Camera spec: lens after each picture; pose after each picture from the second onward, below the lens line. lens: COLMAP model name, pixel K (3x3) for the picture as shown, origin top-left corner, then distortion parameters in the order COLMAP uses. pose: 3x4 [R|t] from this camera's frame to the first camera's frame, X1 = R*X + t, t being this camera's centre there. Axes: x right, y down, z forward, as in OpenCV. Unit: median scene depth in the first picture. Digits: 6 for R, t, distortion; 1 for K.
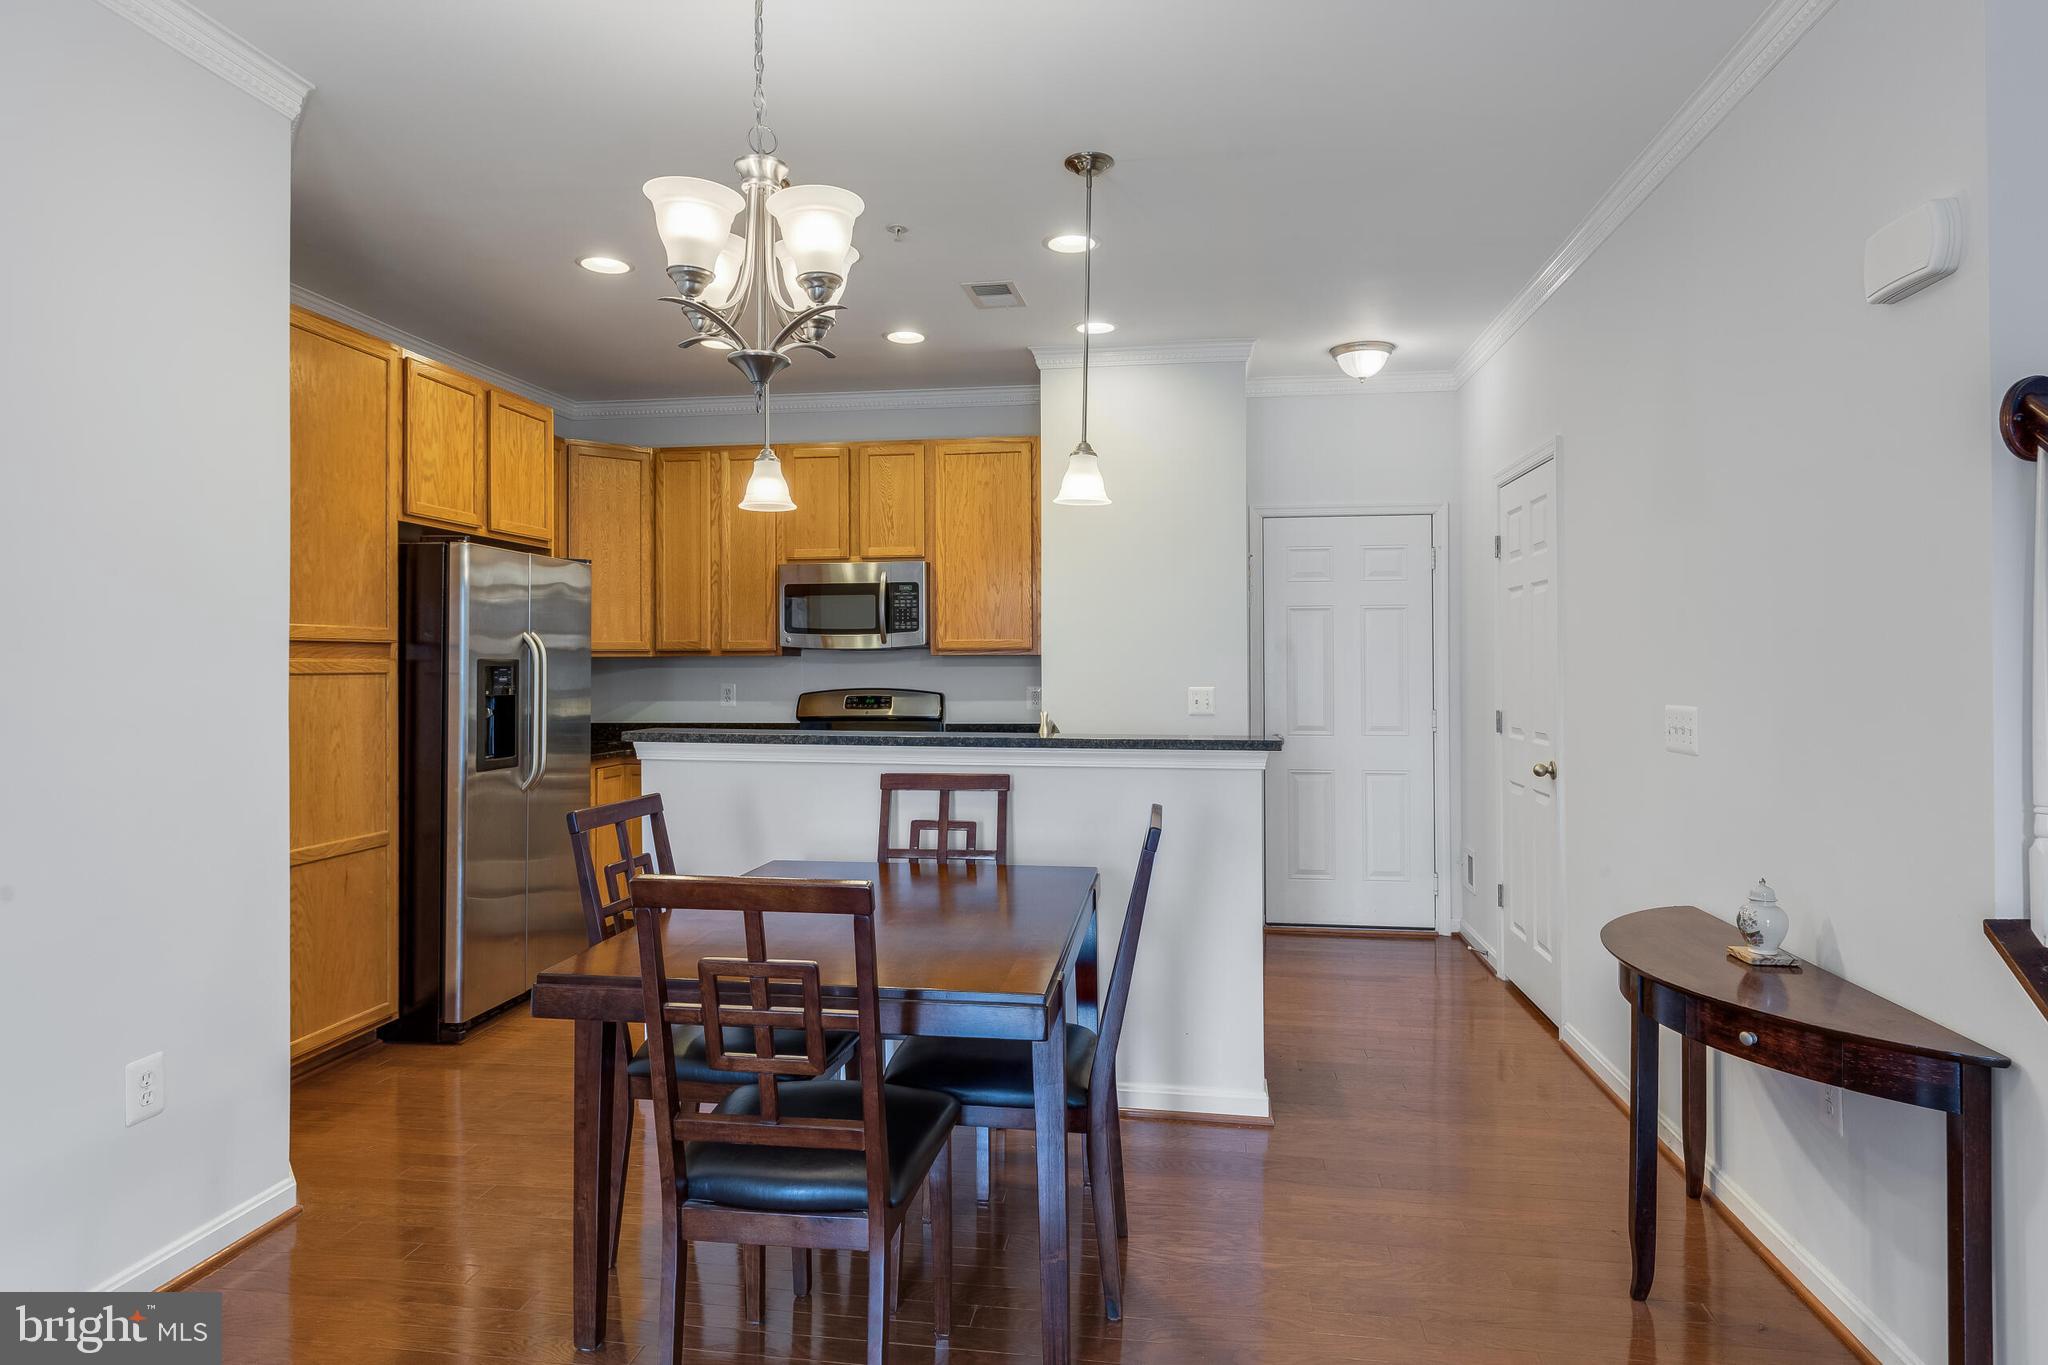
lens RADIAL K [[1136.2, 0, 1026.0], [0, 1136.2, 670.2], [0, 0, 1]] dist [0.008099, 0.000693]
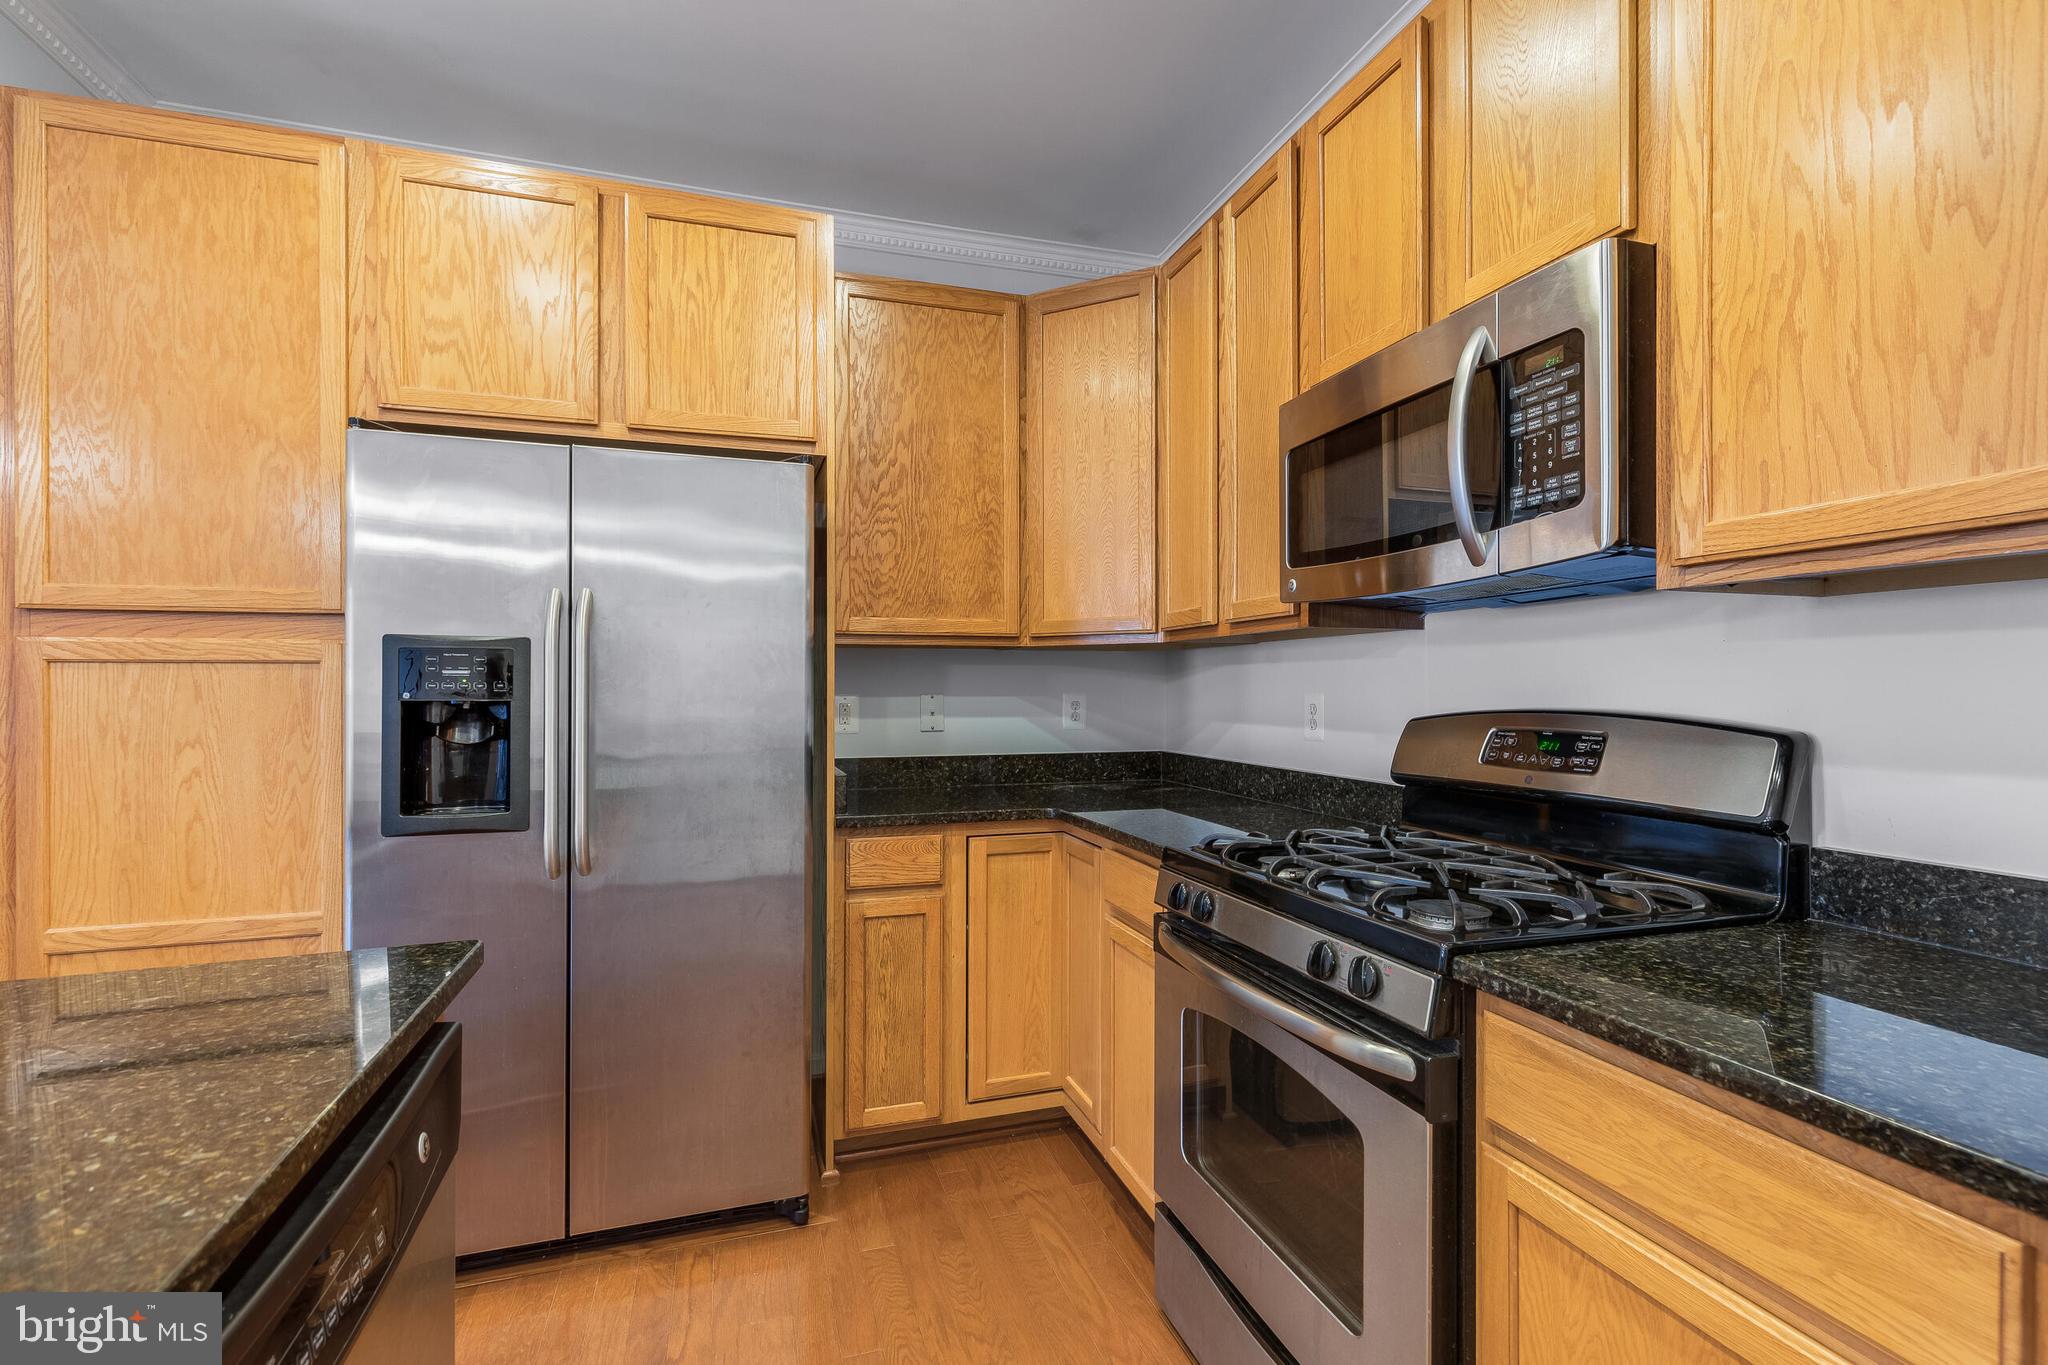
lens RADIAL K [[914.5, 0, 1022.0], [0, 914.5, 685.5], [0, 0, 1]] dist [0.002434, -0.000988]
pose [[0.441256, 0.001885, -0.897379, 0.043750], [-0.004238, 0.999991, 0.000017, 0.009888], [0.897371, 0.003796, 0.441260, 0.780944]]
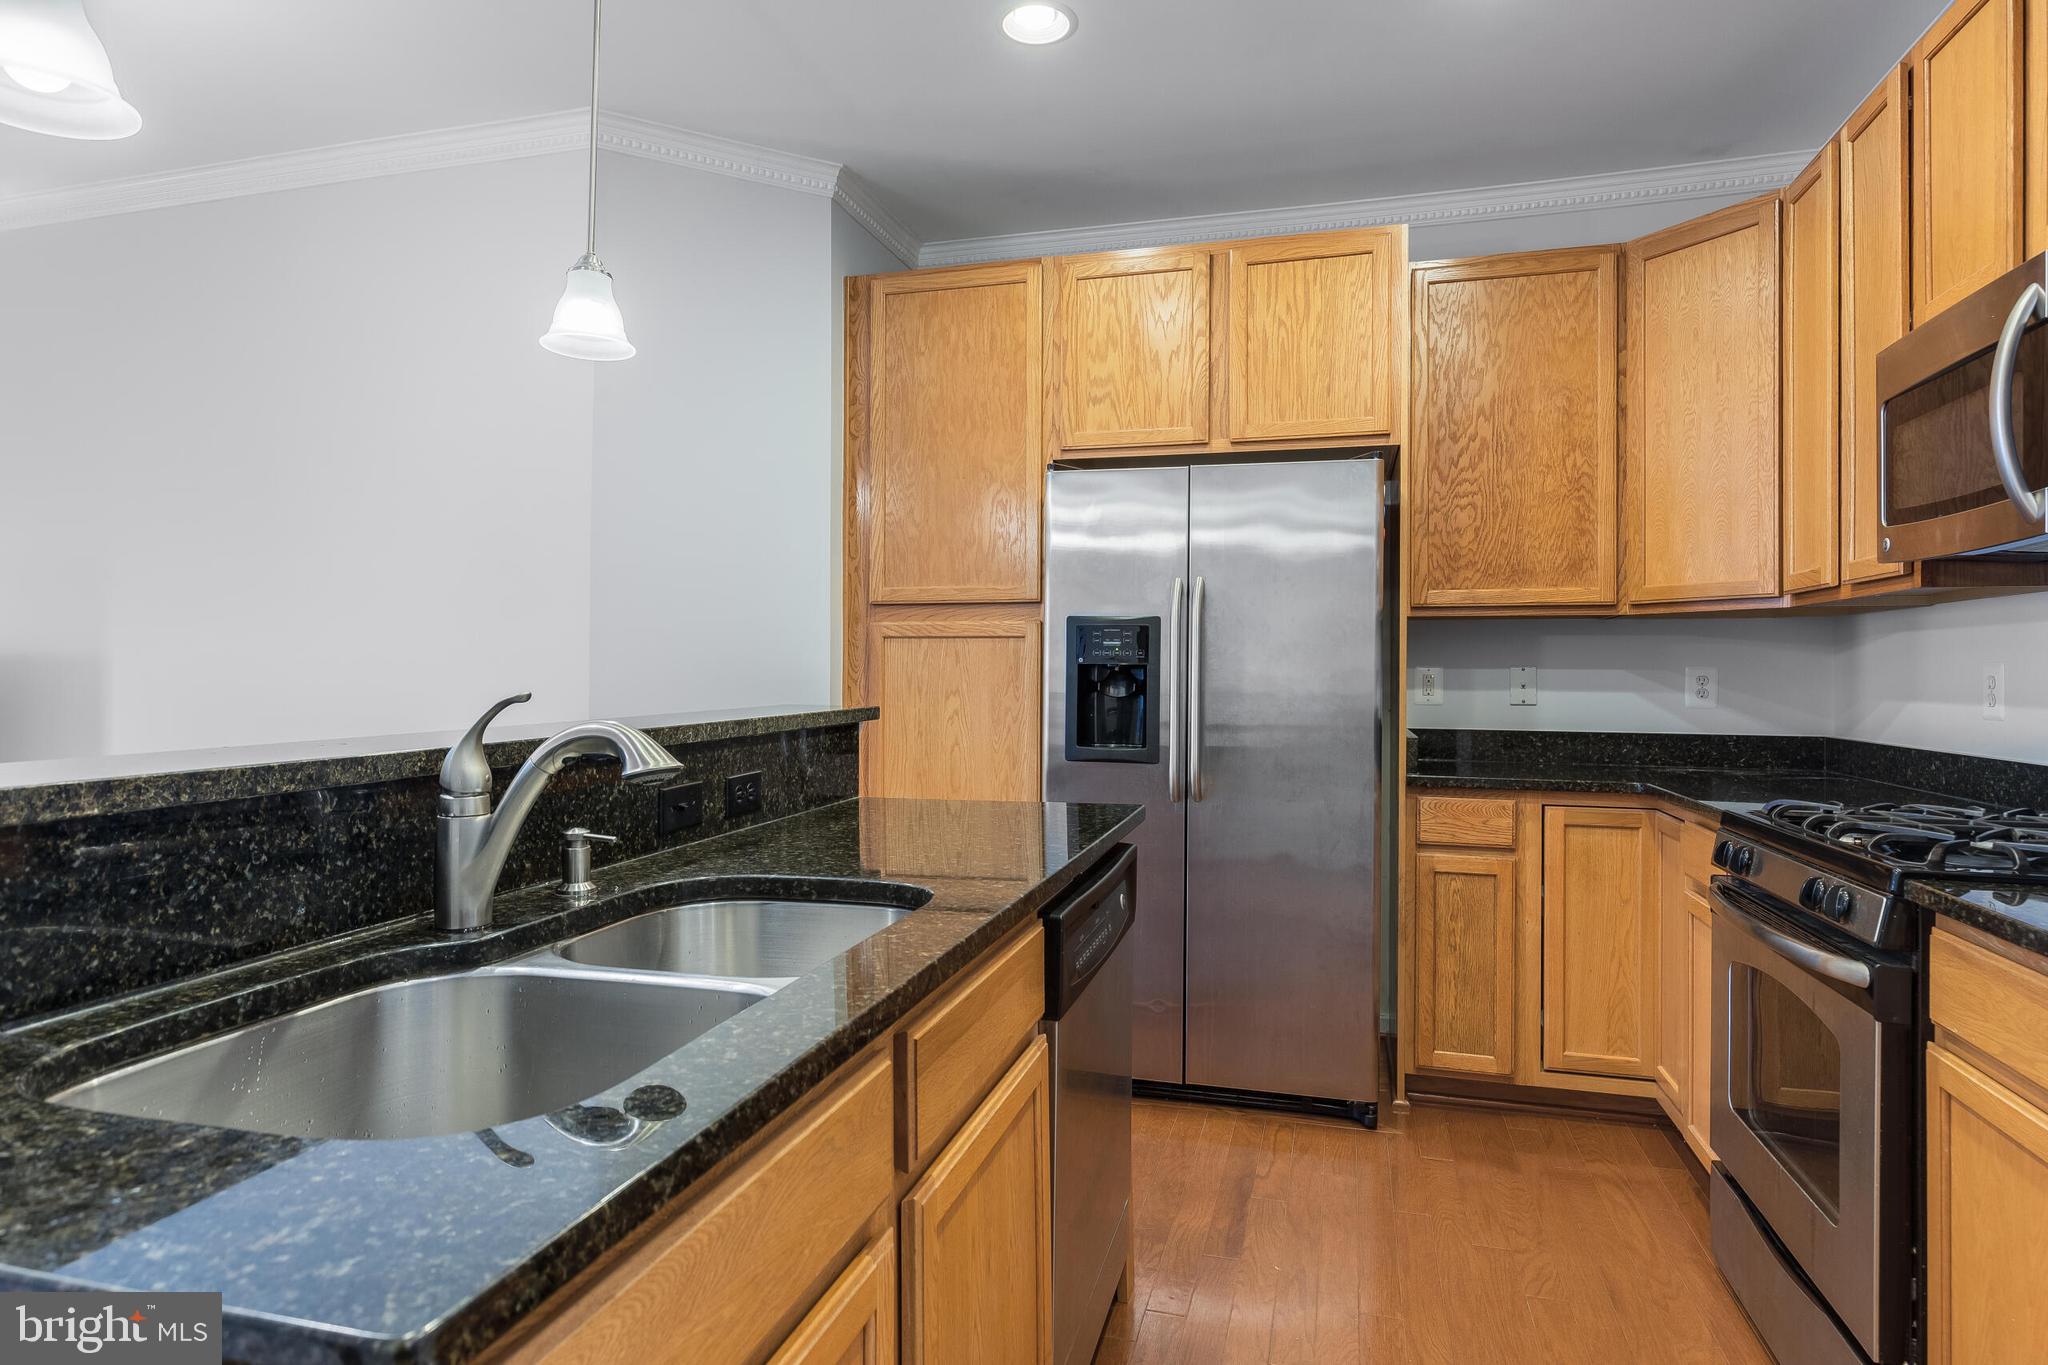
lens RADIAL K [[1136.2, 0, 1034.8], [0, 1136.2, 663.6], [0, 0, 1]] dist [0.008099, 0.000693]
pose [[-0.119088, -0.003173, -0.992879, 0.214322], [-0.009300, 0.999955, -0.002080, 0.017593], [0.992840, 0.008986, -0.119112, 0.772258]]
